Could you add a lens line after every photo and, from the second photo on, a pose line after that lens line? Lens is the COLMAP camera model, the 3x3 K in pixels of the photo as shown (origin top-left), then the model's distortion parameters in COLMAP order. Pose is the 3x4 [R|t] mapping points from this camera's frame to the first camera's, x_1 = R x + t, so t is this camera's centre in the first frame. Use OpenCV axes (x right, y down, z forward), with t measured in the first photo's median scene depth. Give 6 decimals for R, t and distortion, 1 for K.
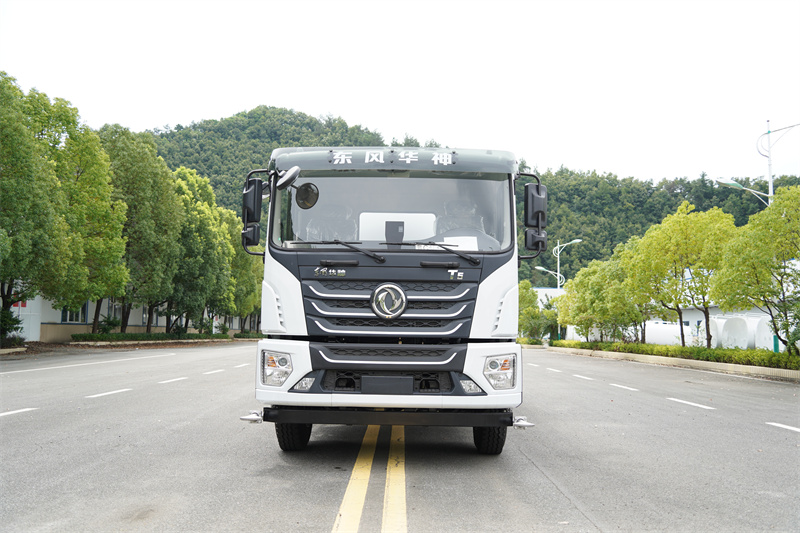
lens RADIAL K [[750.9, 0, 400.0], [0, 750.9, 266.5], [0, 0, 1]] dist [0.013529, 0.013633]
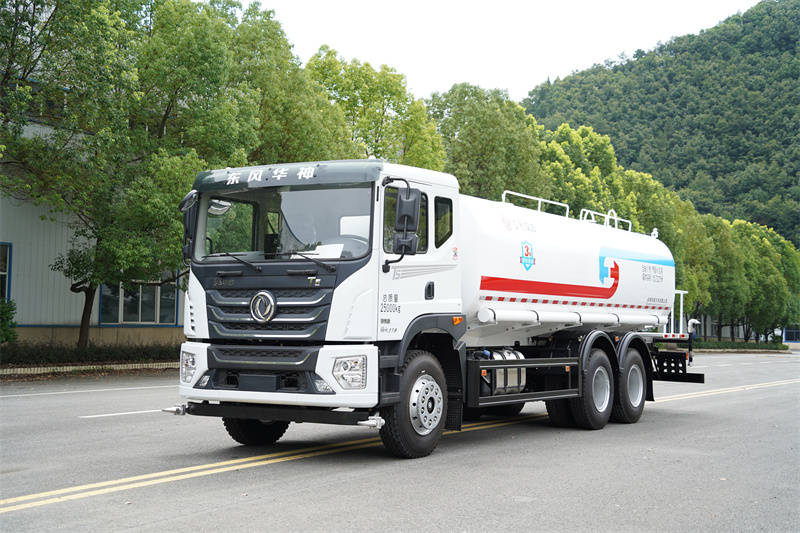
lens RADIAL K [[1051.7, 0, 385.7], [0, 1051.7, 265.7], [0, 0, 1]] dist [0.234093, 0.008971]
pose [[0.860577, -0.033426, -0.508222, 0.884112], [0.041971, 0.999104, 0.005357, -0.014582], [0.507587, -0.025941, 0.861210, -0.229996]]
